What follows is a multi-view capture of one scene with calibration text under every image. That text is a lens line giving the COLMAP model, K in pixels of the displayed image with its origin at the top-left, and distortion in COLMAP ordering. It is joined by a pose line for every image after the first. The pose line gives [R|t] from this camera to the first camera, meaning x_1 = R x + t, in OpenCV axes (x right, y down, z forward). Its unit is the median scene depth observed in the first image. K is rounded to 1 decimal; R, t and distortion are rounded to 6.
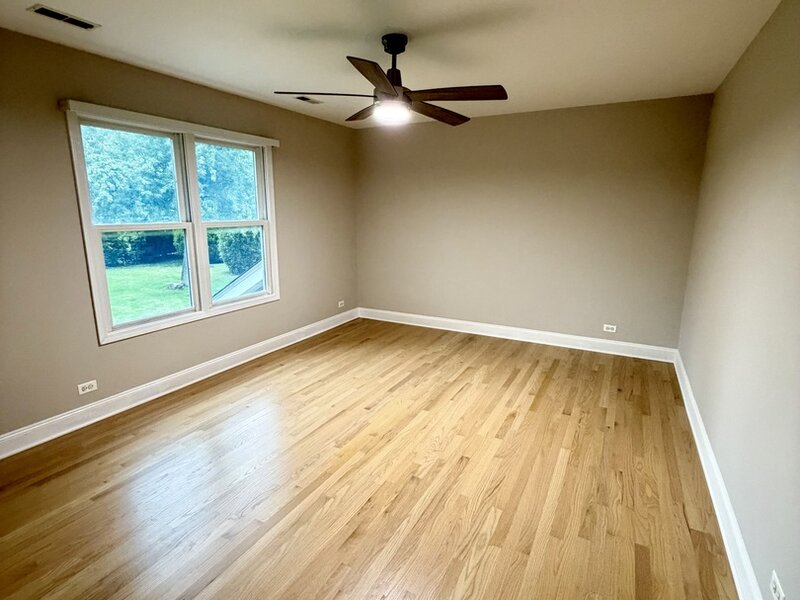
lens RADIAL K [[423.3, 0, 400.0], [0, 423.3, 300.0], [0, 0, 1]] dist [0.000742, -0.002089]
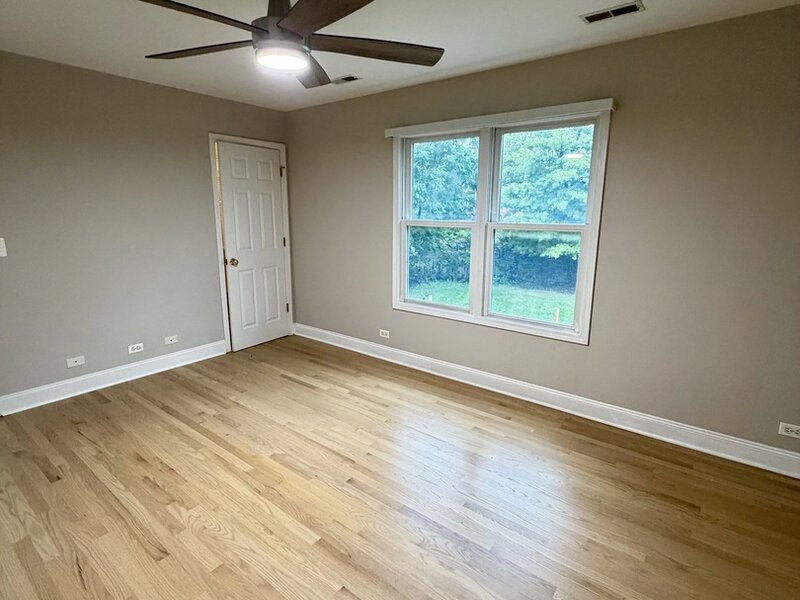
lens RADIAL K [[423.3, 0, 400.0], [0, 423.3, 300.0], [0, 0, 1]] dist [0.000742, -0.002089]
pose [[-0.168448, 0.201601, -0.964874, 0.562833], [-0.217800, 0.947055, 0.235901, -0.232851], [0.961347, 0.249887, -0.115621, 1.122387]]
